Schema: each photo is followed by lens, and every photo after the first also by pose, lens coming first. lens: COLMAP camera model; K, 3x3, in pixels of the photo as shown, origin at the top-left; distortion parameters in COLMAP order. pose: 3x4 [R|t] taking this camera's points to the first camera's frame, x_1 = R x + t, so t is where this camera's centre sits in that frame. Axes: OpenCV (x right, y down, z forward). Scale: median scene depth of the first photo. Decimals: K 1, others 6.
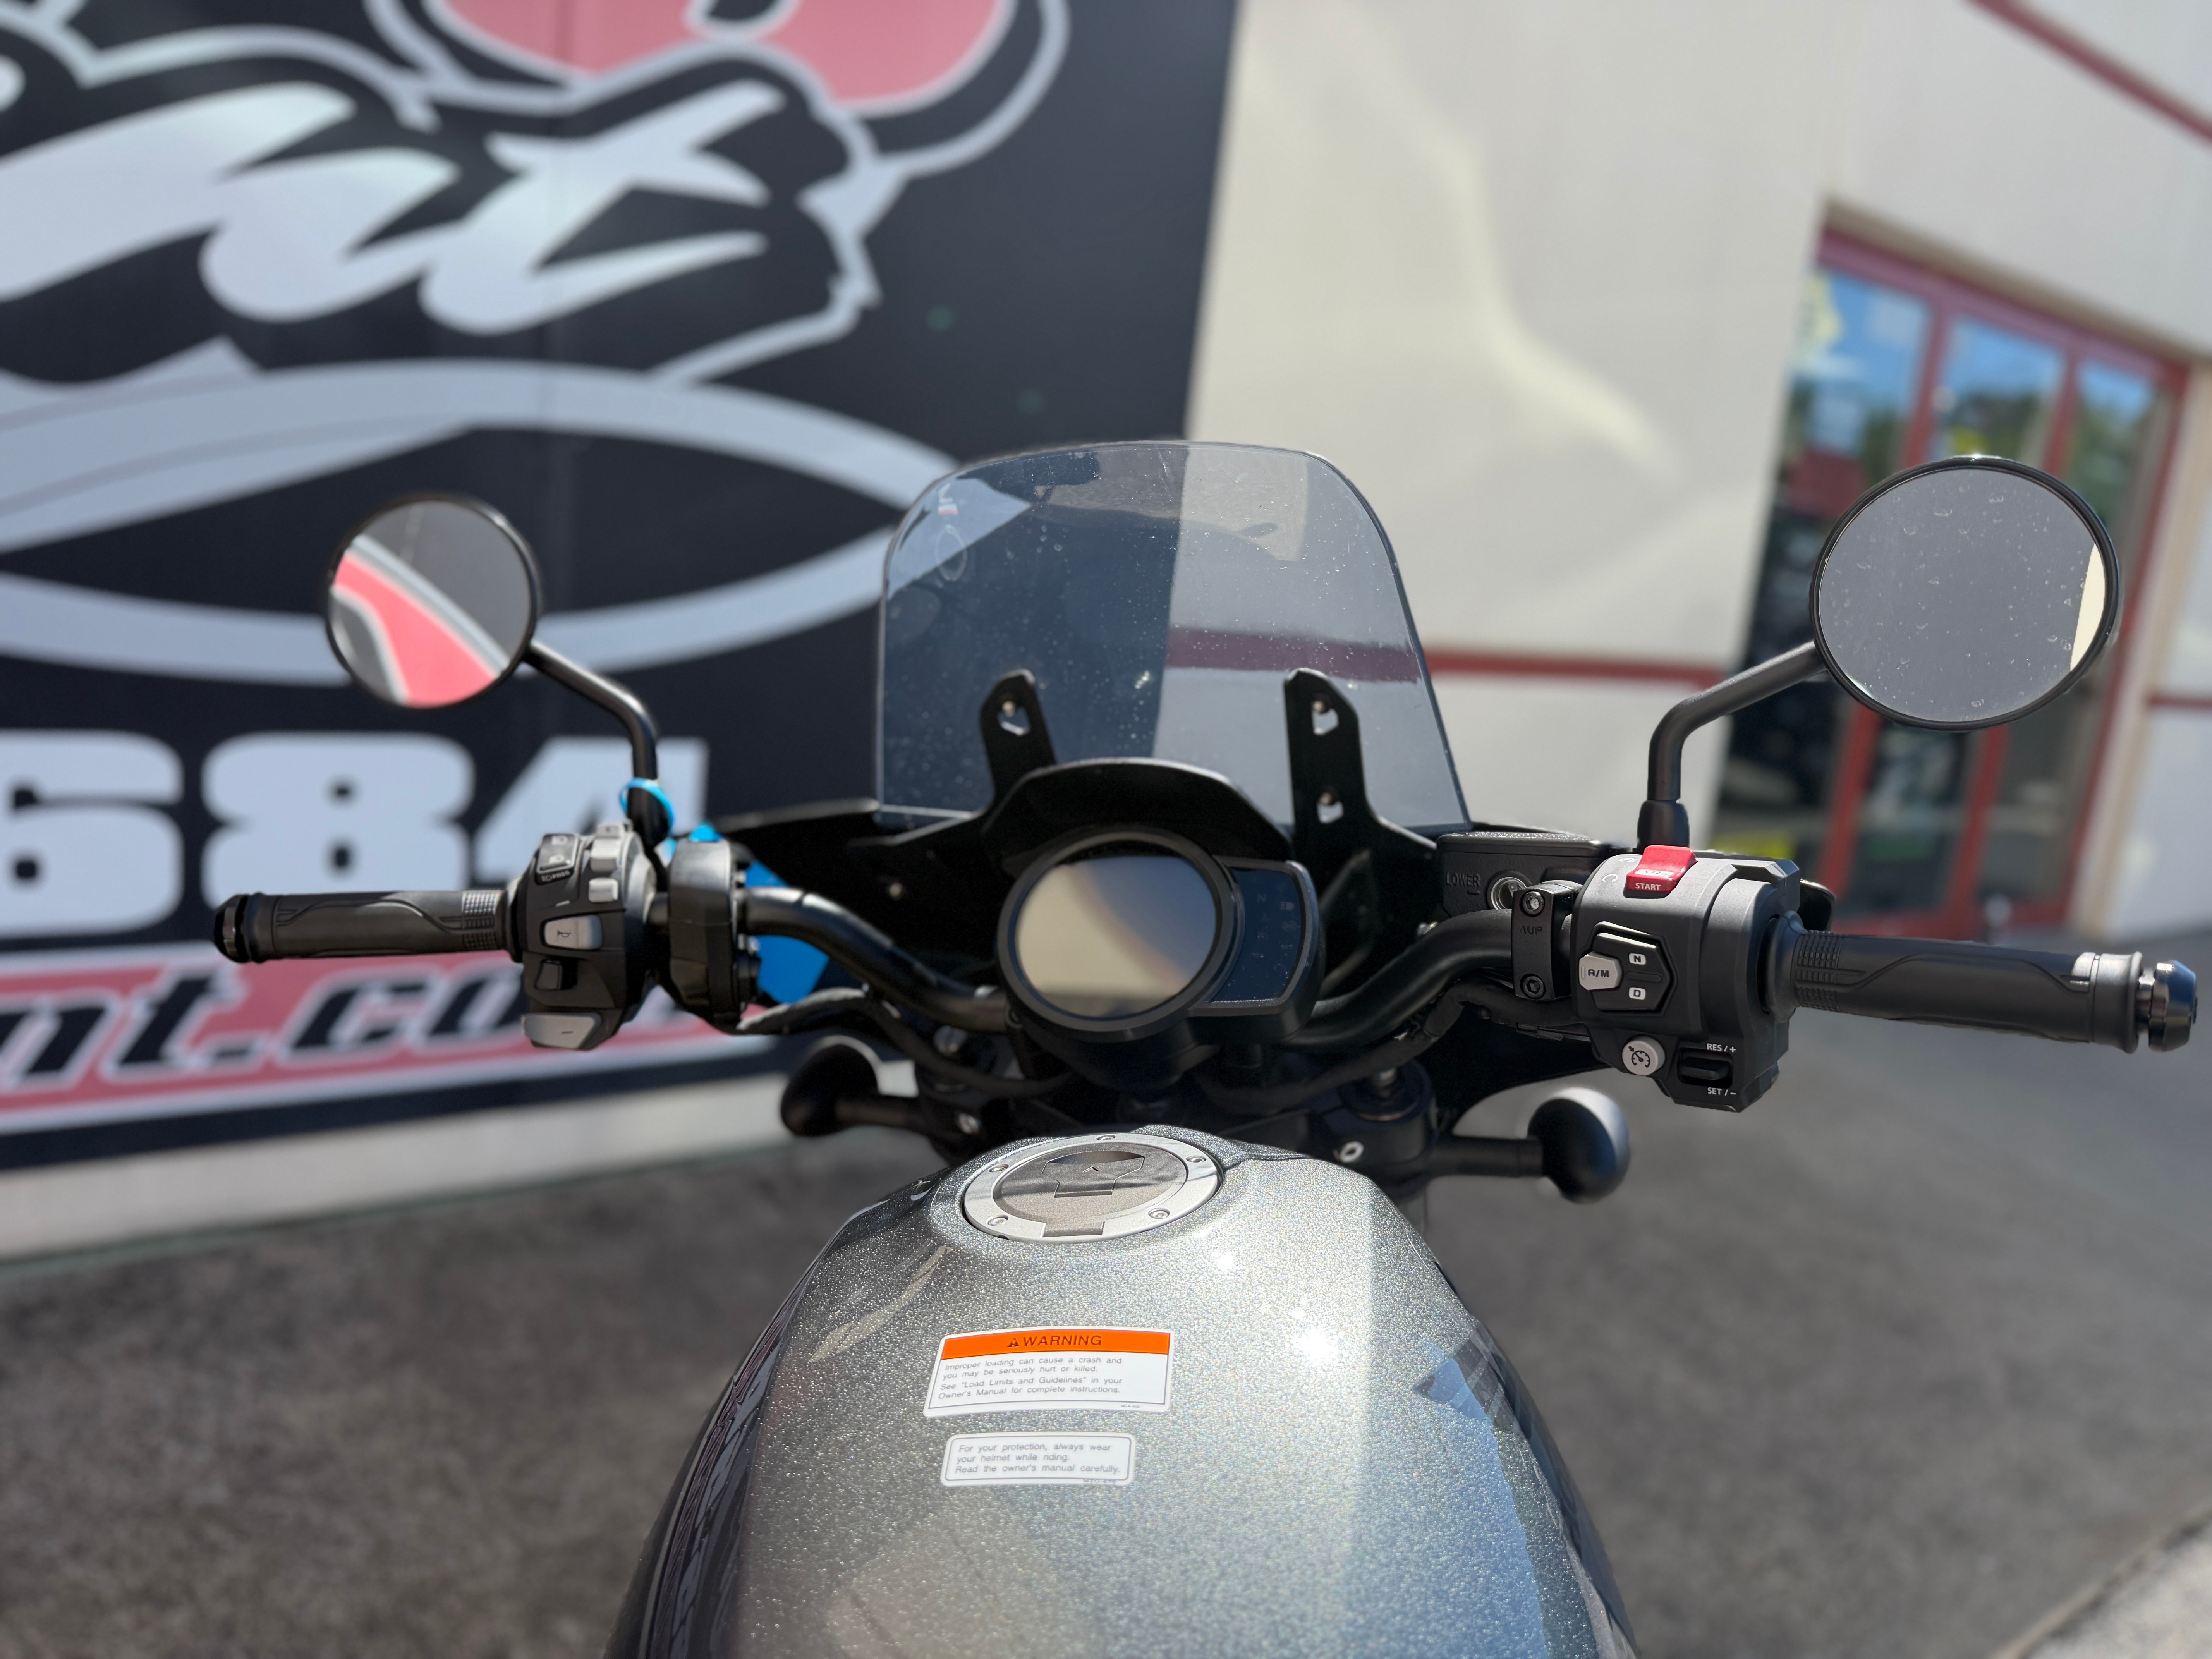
lens RADIAL K [[1573.0, 0, 1131.8], [0, 1573.0, 838.7], [0, 0, 1]] dist [0.007470, -0.001501]
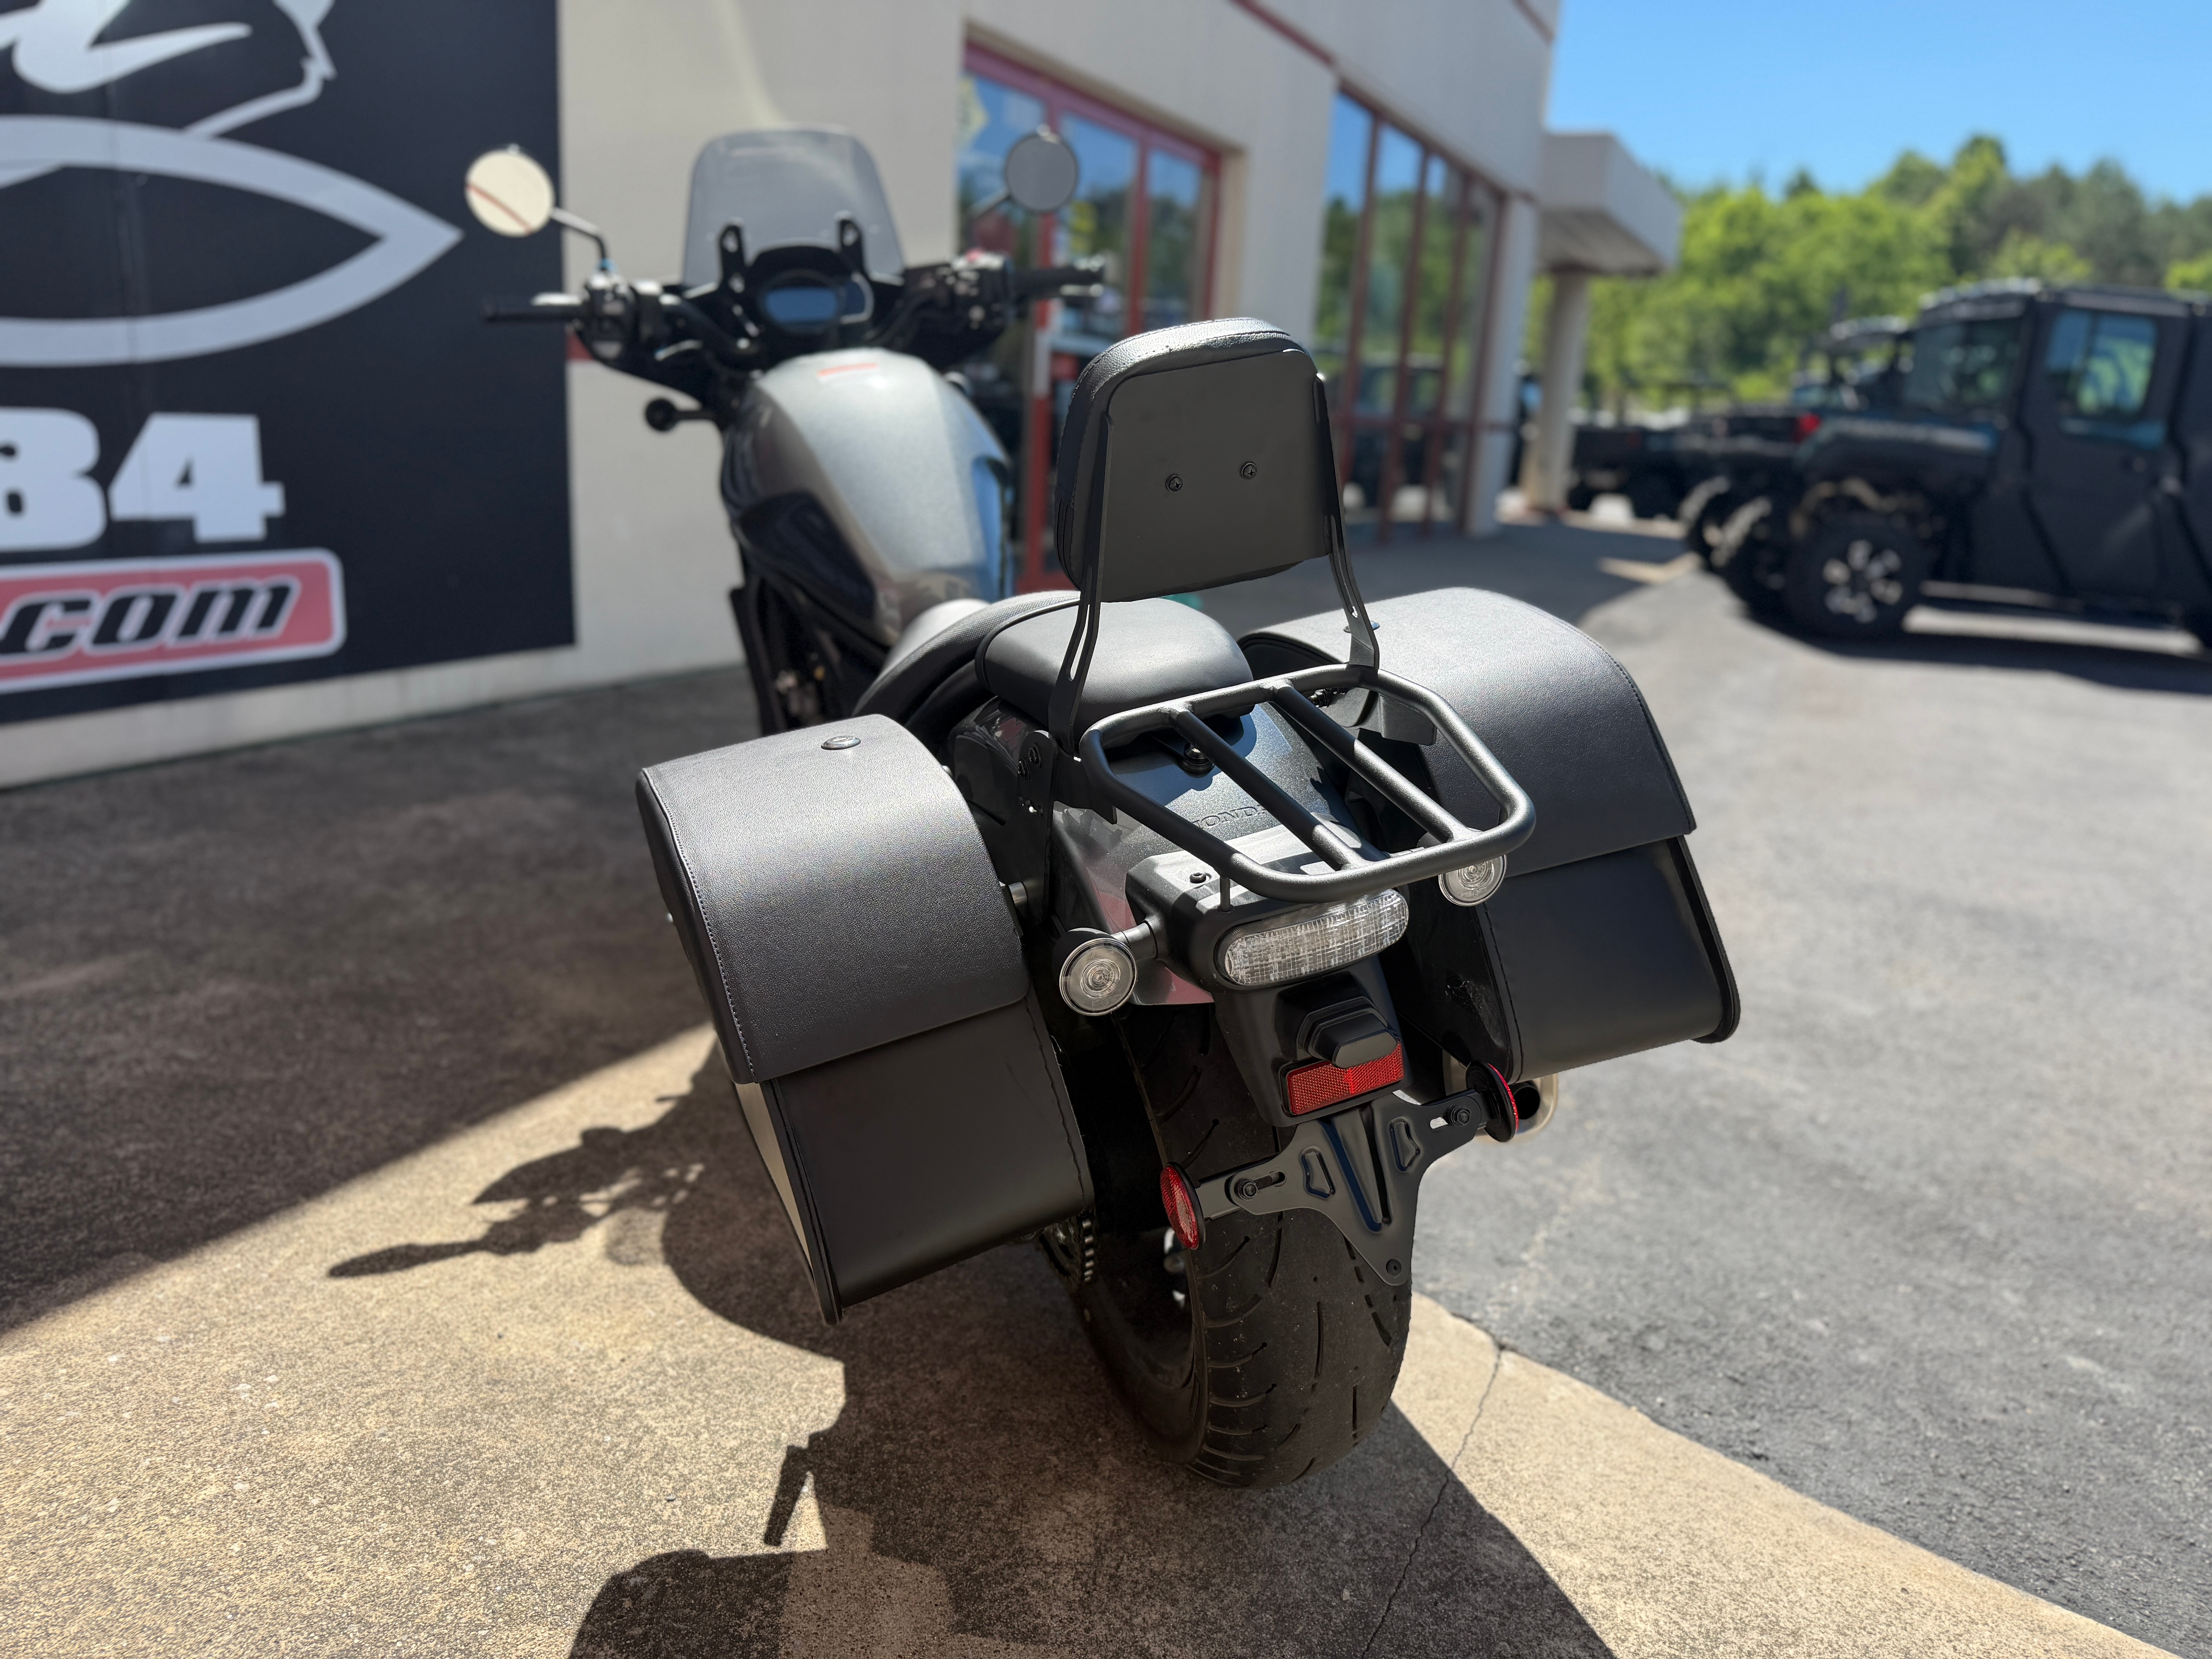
lens RADIAL K [[1580.9, 0, 1109.2], [0, 1580.9, 839.3], [0, 0, 1]] dist [0.003235, -0.014586]
pose [[0.887600, -0.175155, 0.426012, -0.280525], [0.128034, 0.982249, 0.137093, 0.214297], [-0.442463, -0.067140, 0.894270, -0.586686]]
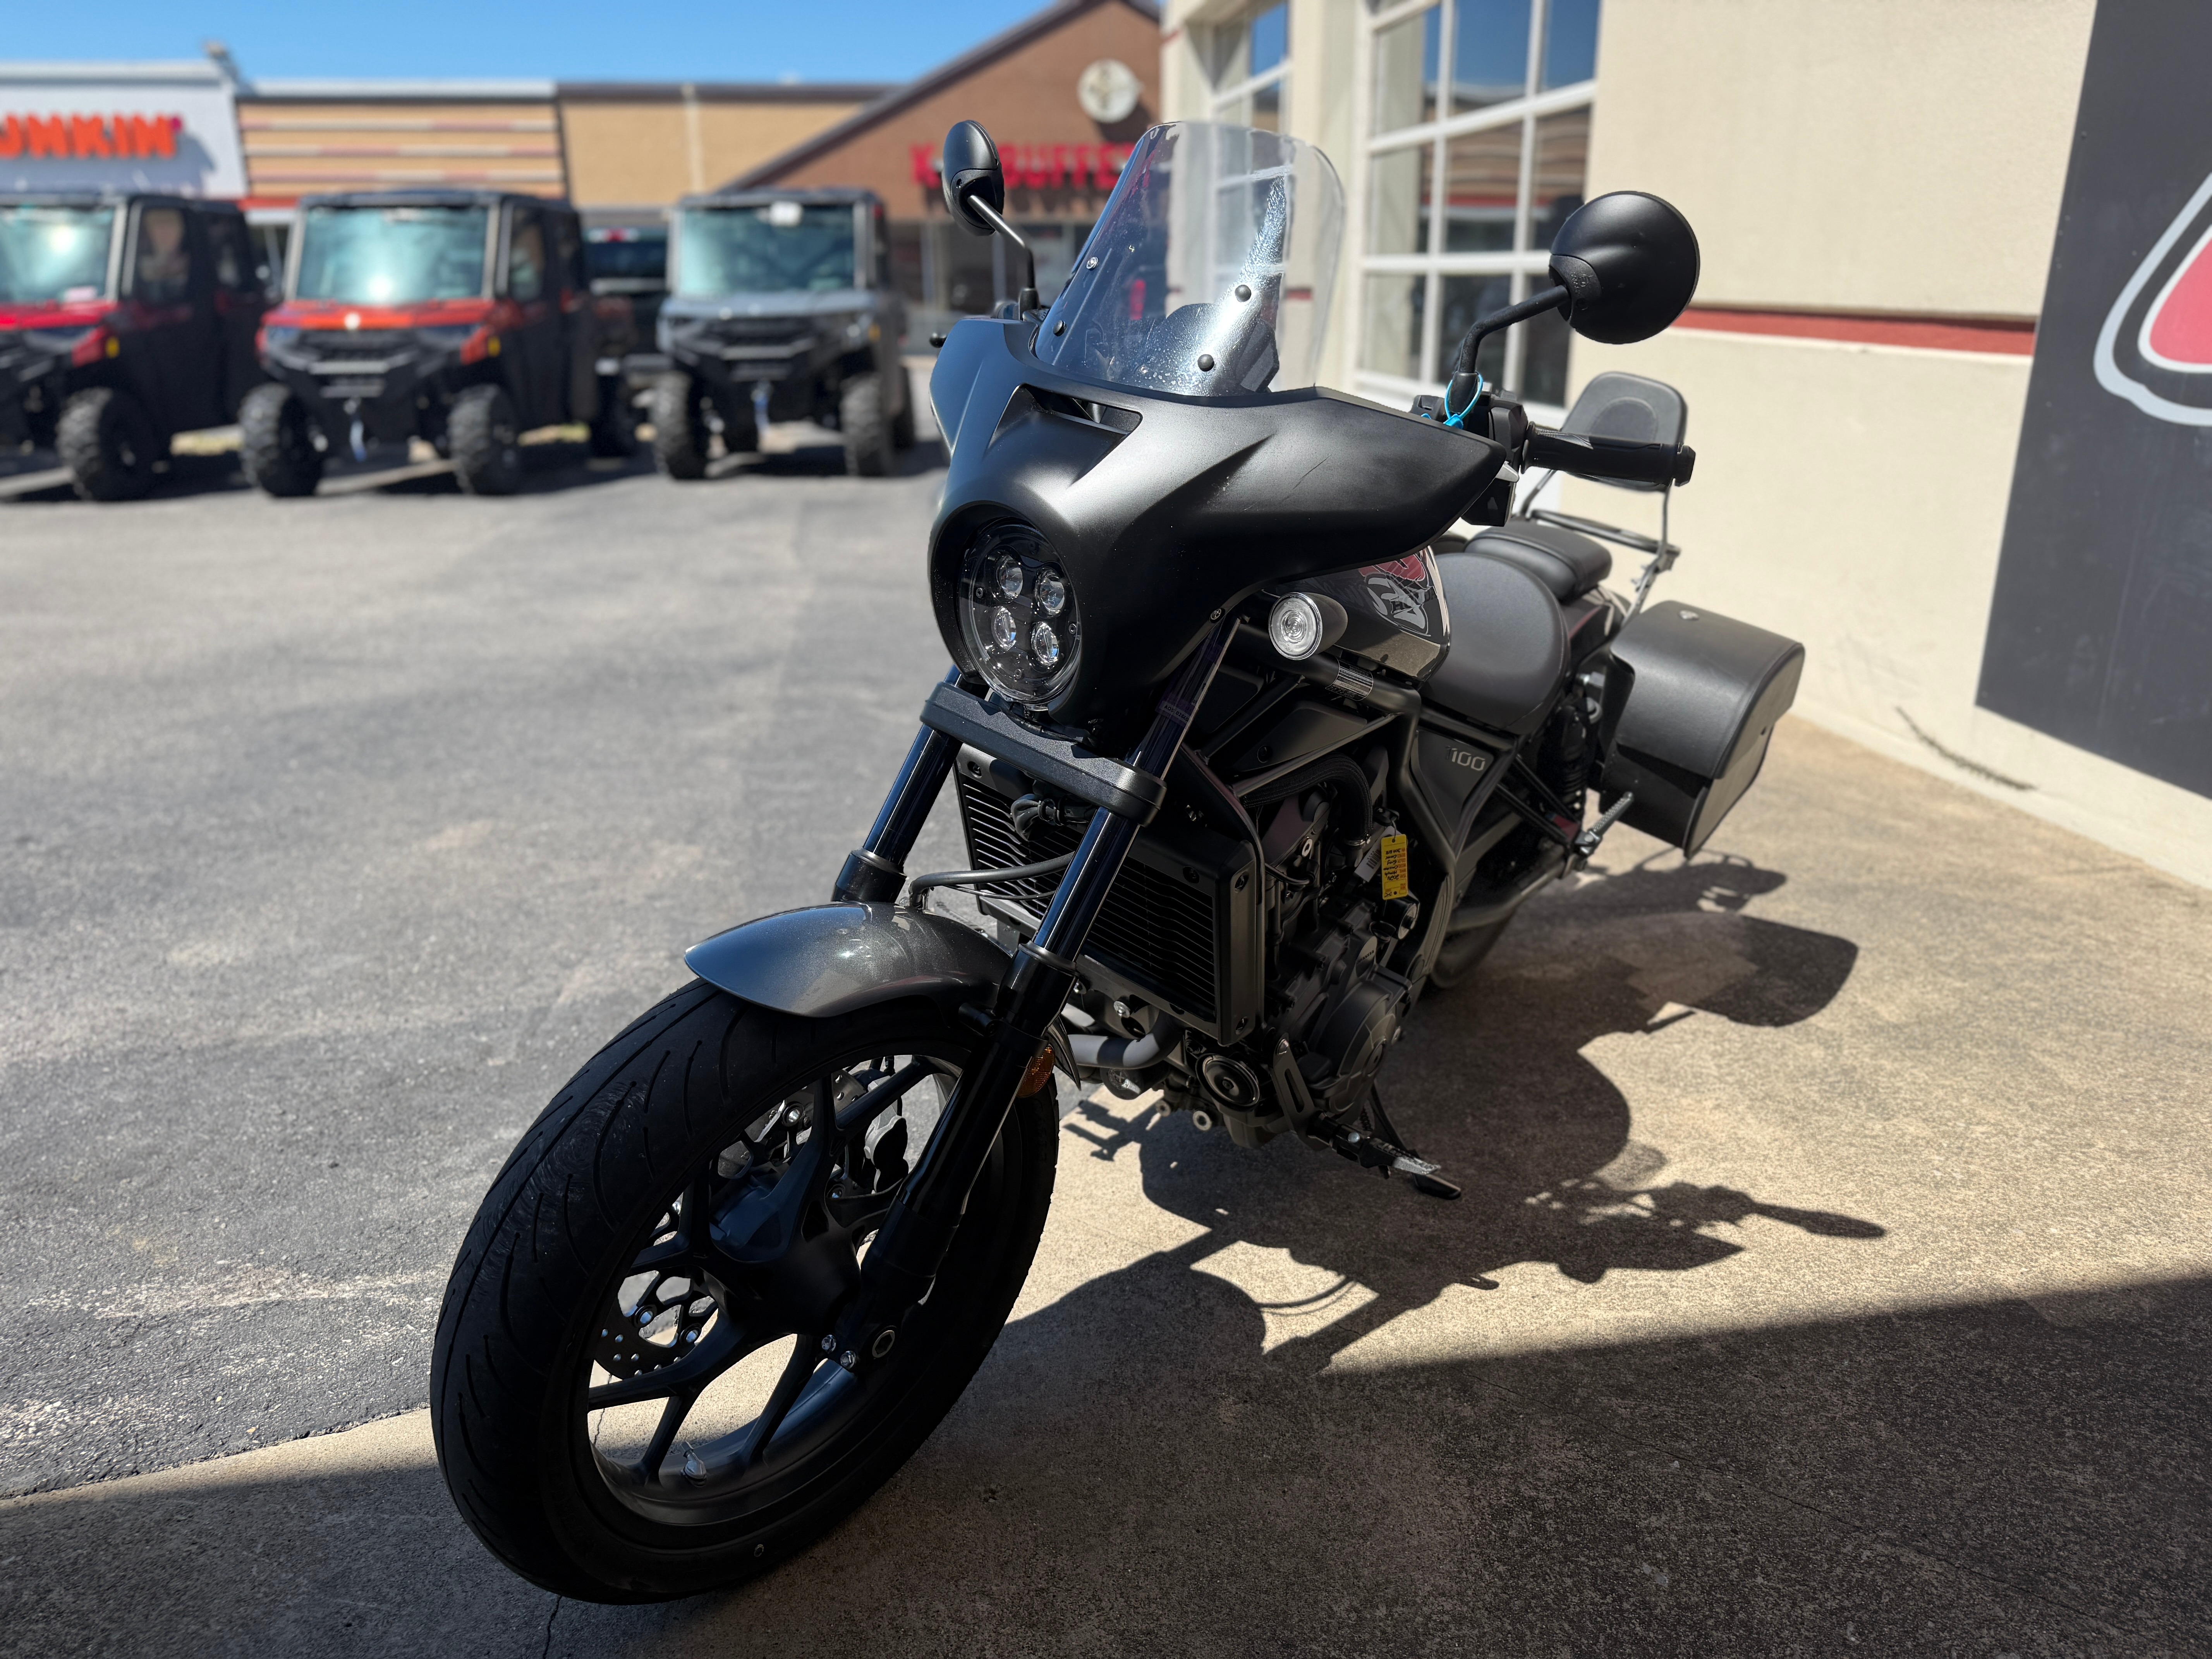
lens RADIAL K [[1580.9, 0, 1109.2], [0, 1580.9, 839.3], [0, 0, 1]] dist [0.003235, -0.014586]
pose [[-0.879149, -0.262339, 0.397838, -0.241491], [-0.000383, 0.835223, 0.549911, -0.166838], [-0.476547, 0.483301, -0.734386, 0.846554]]
